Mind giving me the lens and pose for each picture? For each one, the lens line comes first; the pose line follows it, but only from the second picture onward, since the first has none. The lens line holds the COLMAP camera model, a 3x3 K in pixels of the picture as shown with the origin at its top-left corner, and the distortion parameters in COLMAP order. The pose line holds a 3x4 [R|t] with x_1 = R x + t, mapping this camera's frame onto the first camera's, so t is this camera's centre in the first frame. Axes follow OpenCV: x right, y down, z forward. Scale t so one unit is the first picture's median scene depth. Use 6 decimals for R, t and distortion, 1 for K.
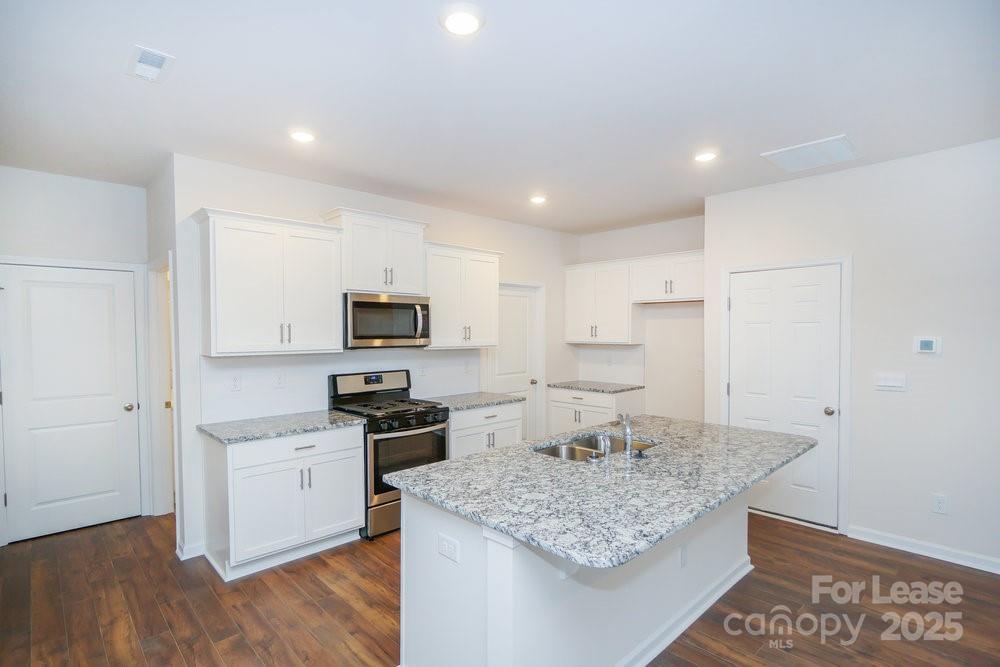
lens RADIAL K [[496.2, 0, 488.4], [0, 496.2, 342.0], [0, 0, 1]] dist [-0.003334, 0.000003]
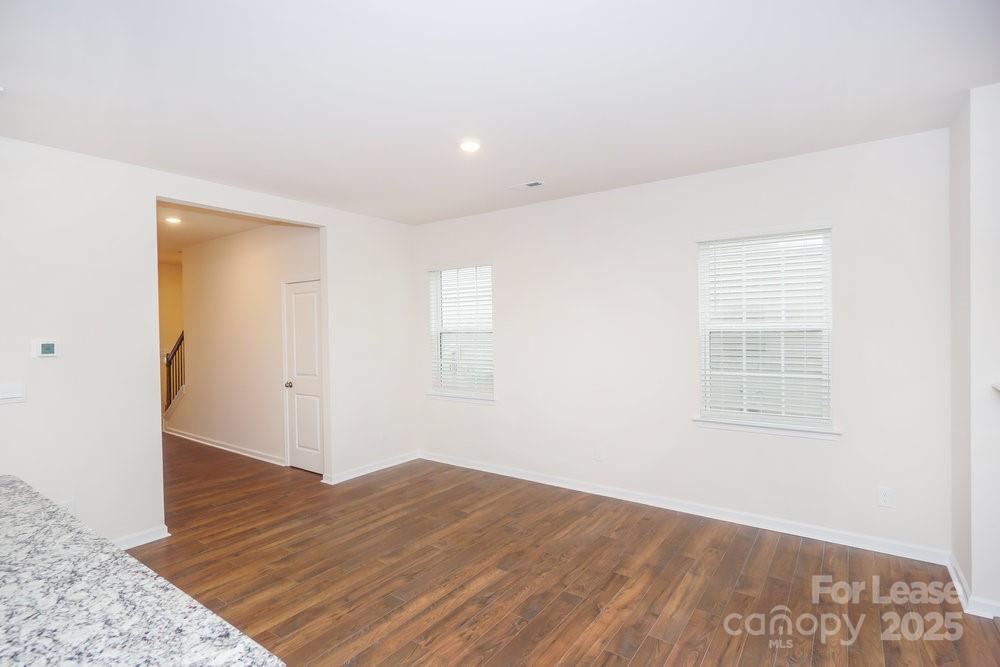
lens RADIAL K [[492.3, 0, 485.7], [0, 492.3, 332.6], [0, 0, 1]] dist [-0.003070, -0.000543]
pose [[-0.176756, -0.002766, 0.984251, -0.148280], [0.038599, 0.999207, 0.009740, -0.000933], [-0.983497, 0.039713, -0.176509, 0.295325]]
